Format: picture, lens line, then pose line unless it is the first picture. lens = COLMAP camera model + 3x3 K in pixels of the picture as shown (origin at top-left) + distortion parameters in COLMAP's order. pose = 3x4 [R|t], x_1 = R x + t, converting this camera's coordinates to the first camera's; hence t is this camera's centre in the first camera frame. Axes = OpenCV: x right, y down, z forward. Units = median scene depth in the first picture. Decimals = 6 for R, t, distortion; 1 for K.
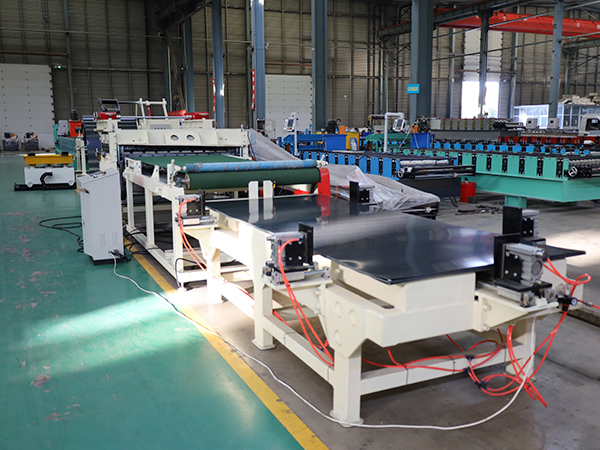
lens RADIAL K [[604.5, 0, 300.0], [0, 604.5, 225.0], [0, 0, 1]] dist [0.003489, -0.005965]
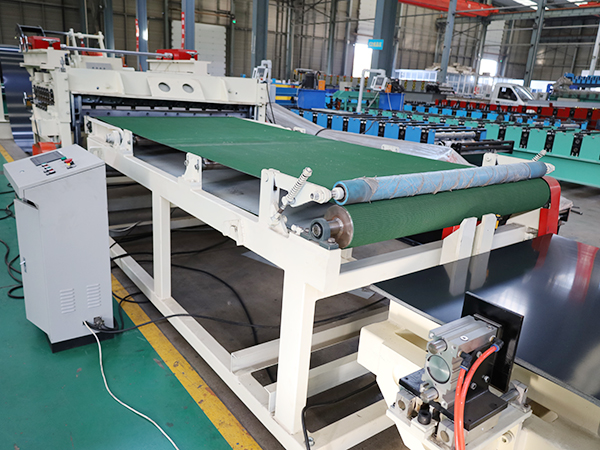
lens RADIAL K [[484.0, 0, 300.0], [0, 484.0, 225.0], [0, 0, 1]] dist [0.000457, -0.004798]
pose [[0.976802, 0.004570, 0.214094, -0.093889], [-0.033422, 0.990774, 0.131338, -0.038219], [-0.211519, -0.135447, 0.967943, 0.242251]]
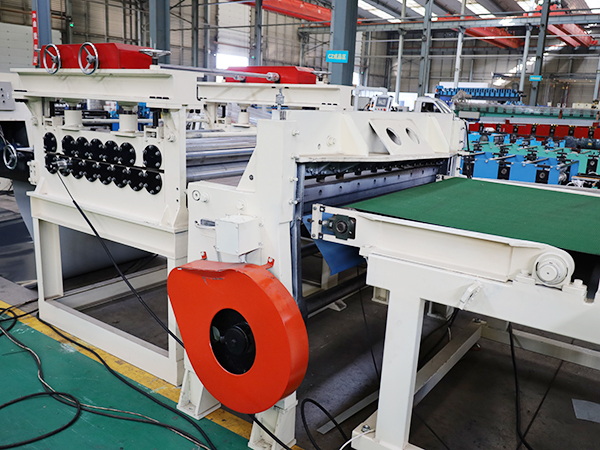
lens RADIAL K [[532.6, 0, 300.0], [0, 532.6, 225.0], [0, 0, 1]] dist [0.003154, -0.002084]
pose [[0.865912, -0.064988, 0.495957, -0.221537], [0.026416, 0.996082, 0.084401, -0.063980], [-0.499498, -0.059982, 0.864236, 0.400407]]
